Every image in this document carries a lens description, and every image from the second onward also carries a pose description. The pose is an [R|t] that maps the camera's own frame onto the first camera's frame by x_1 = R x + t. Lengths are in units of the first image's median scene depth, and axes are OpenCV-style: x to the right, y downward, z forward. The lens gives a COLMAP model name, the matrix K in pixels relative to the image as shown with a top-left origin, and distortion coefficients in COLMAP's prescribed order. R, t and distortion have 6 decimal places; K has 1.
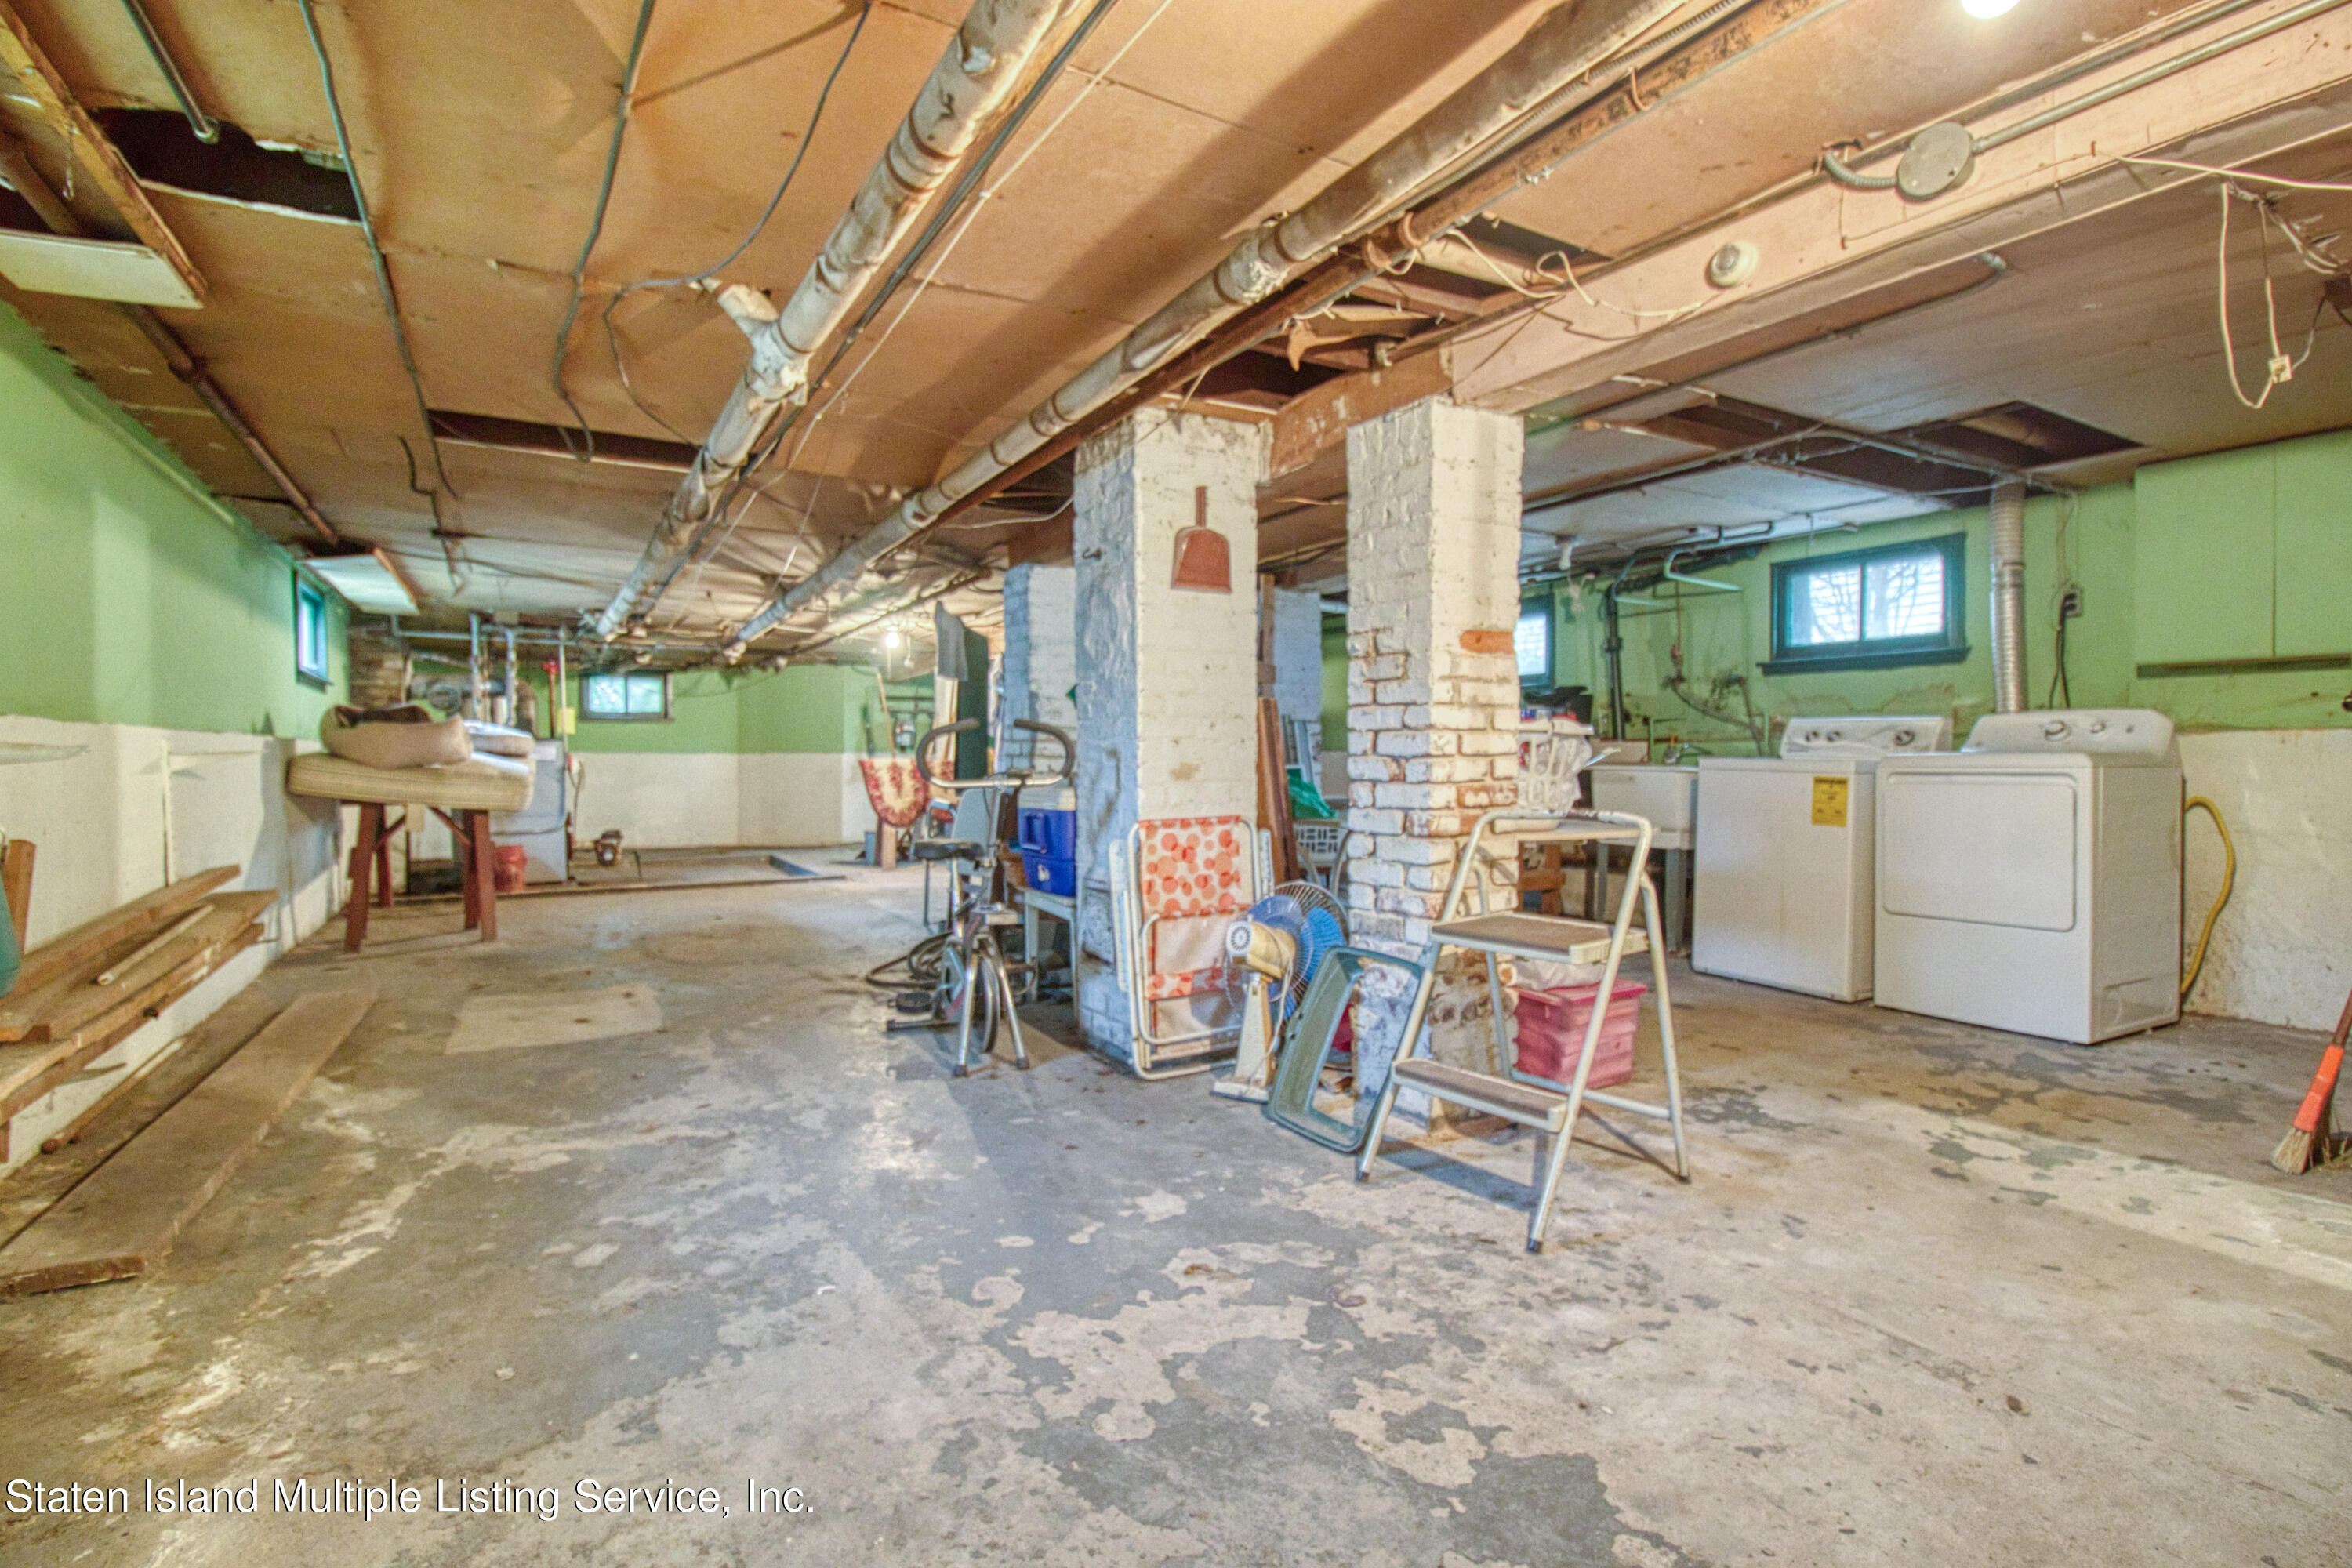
lens RADIAL K [[1107.7, 0, 1182.3], [0, 1107.7, 779.8], [0, 0, 1]] dist [-0.002432, -0.011069]
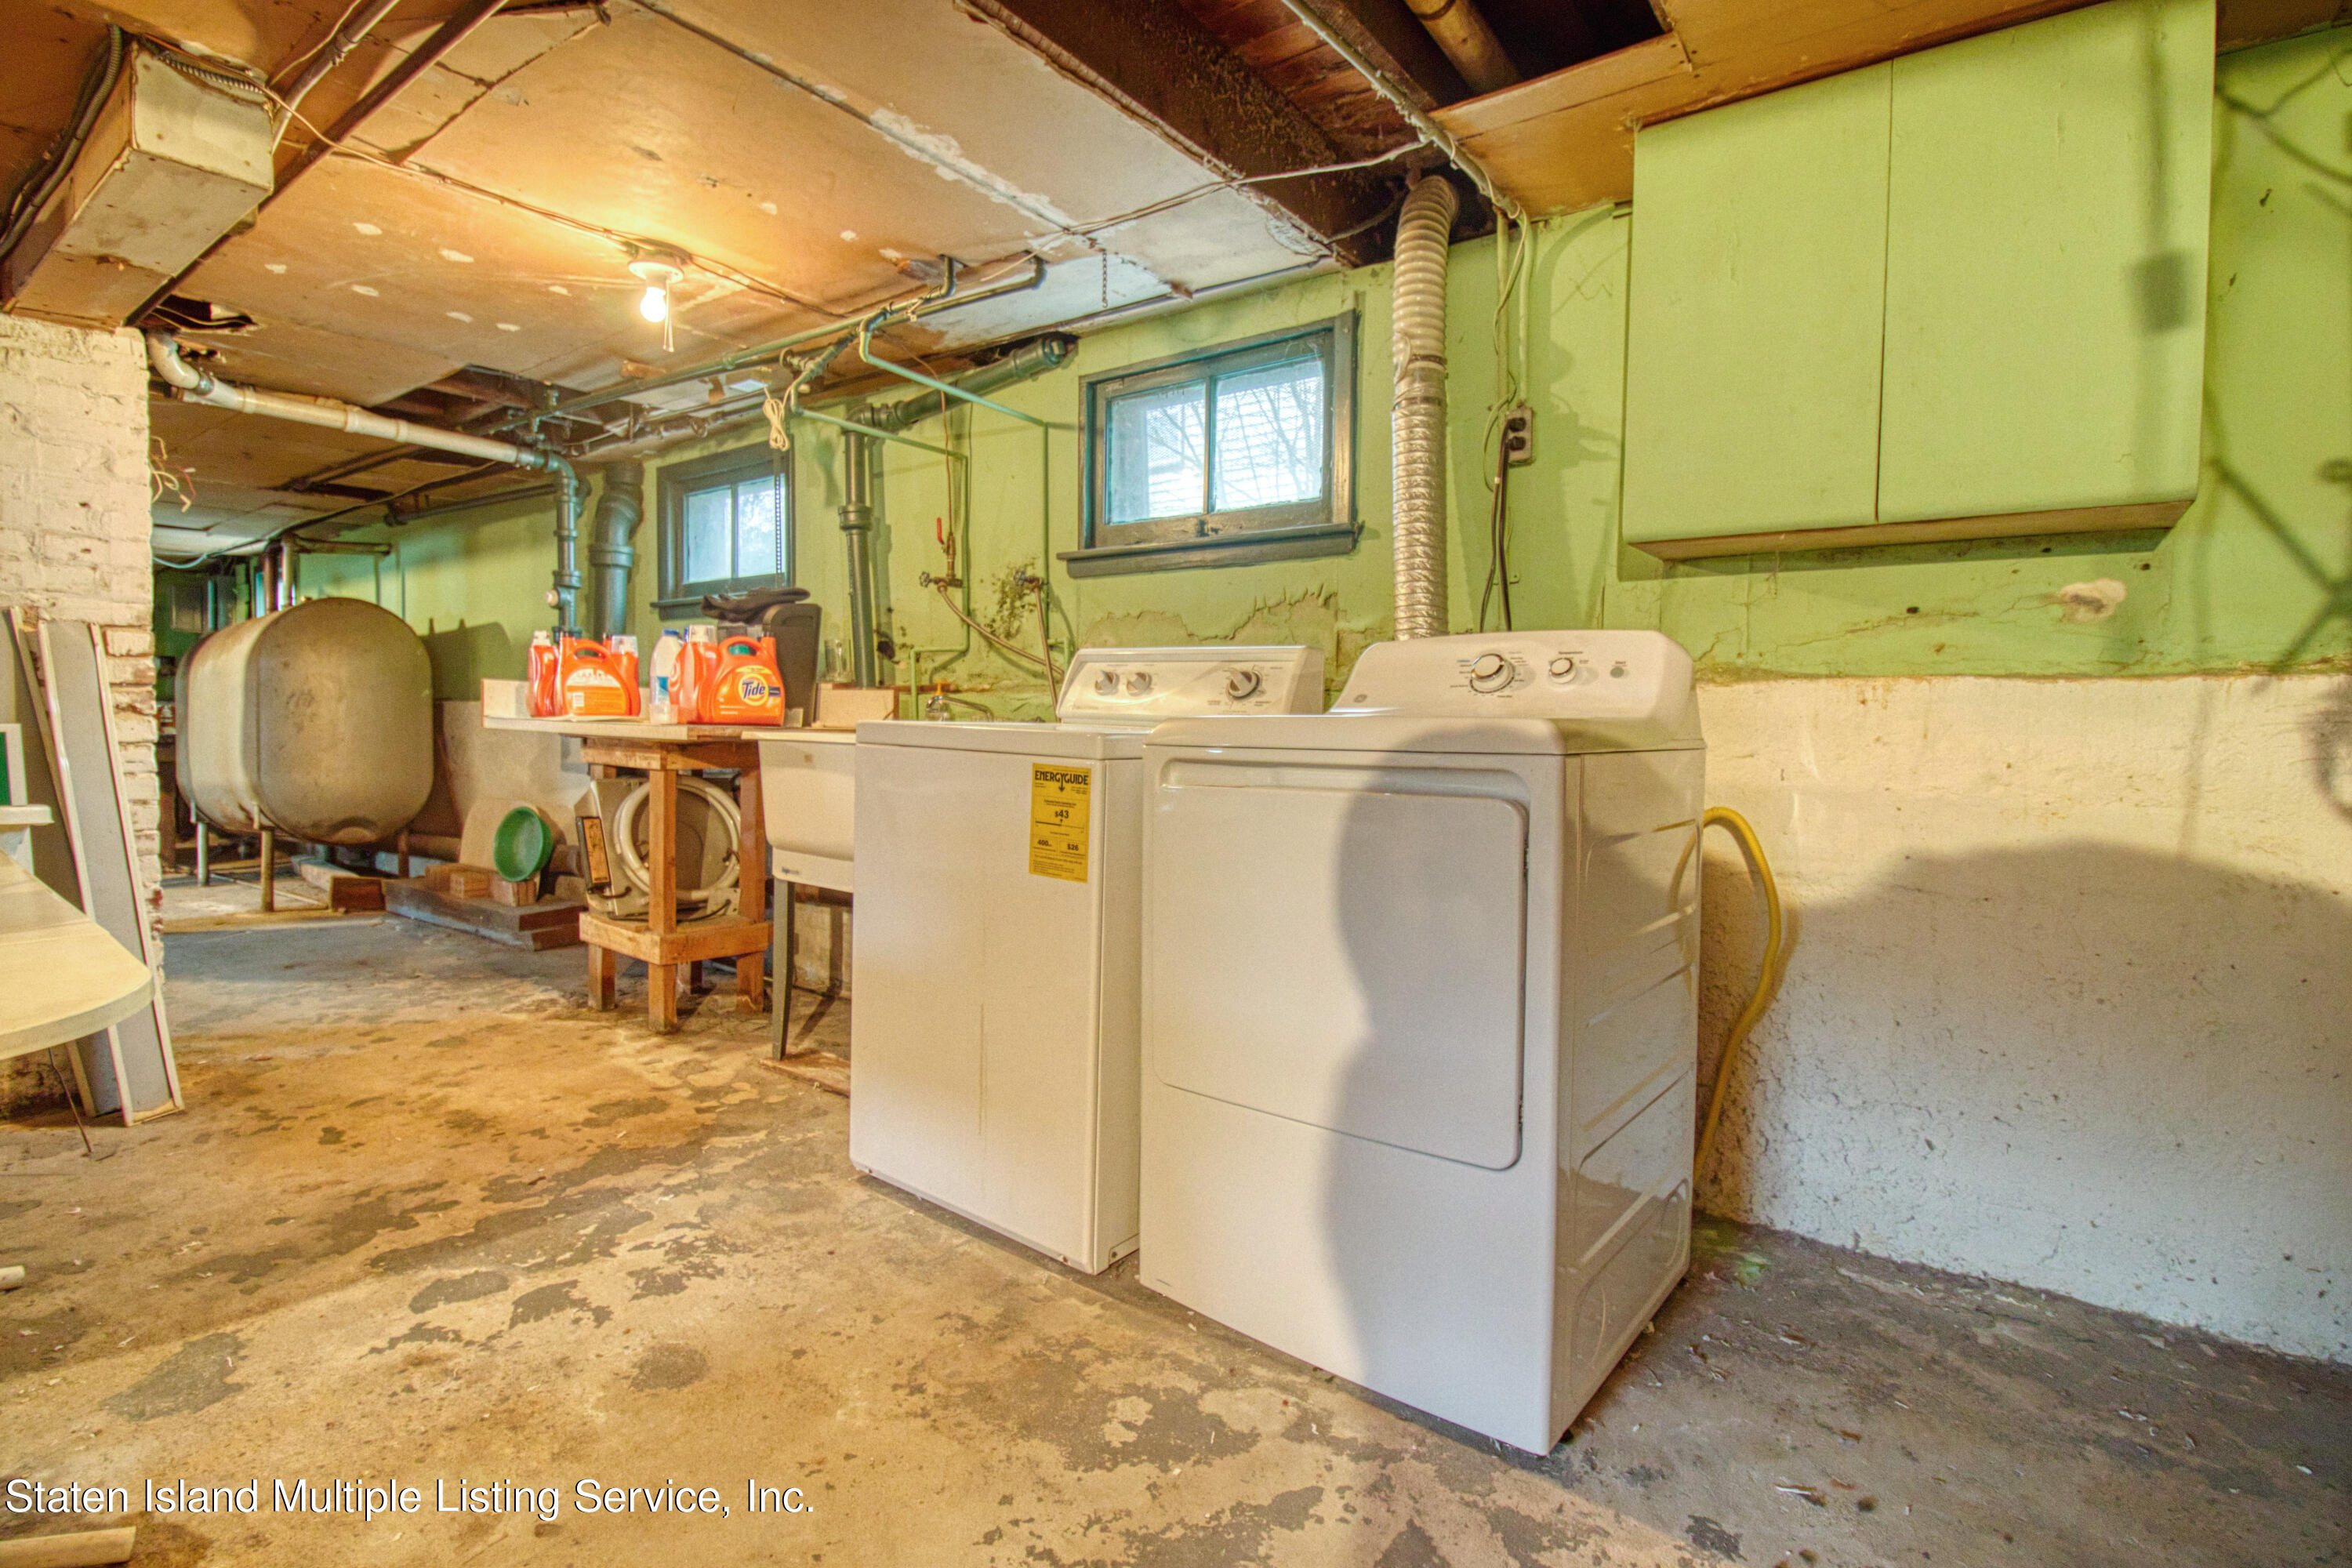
lens RADIAL K [[1107.7, 0, 1173.2], [0, 1107.7, 774.7], [0, 0, 1]] dist [-0.002432, -0.011069]
pose [[0.923019, -0.006377, 0.384702, 0.439136], [-0.006843, 0.999432, 0.032984, -0.013517], [-0.384694, -0.033078, 0.922451, 0.554351]]
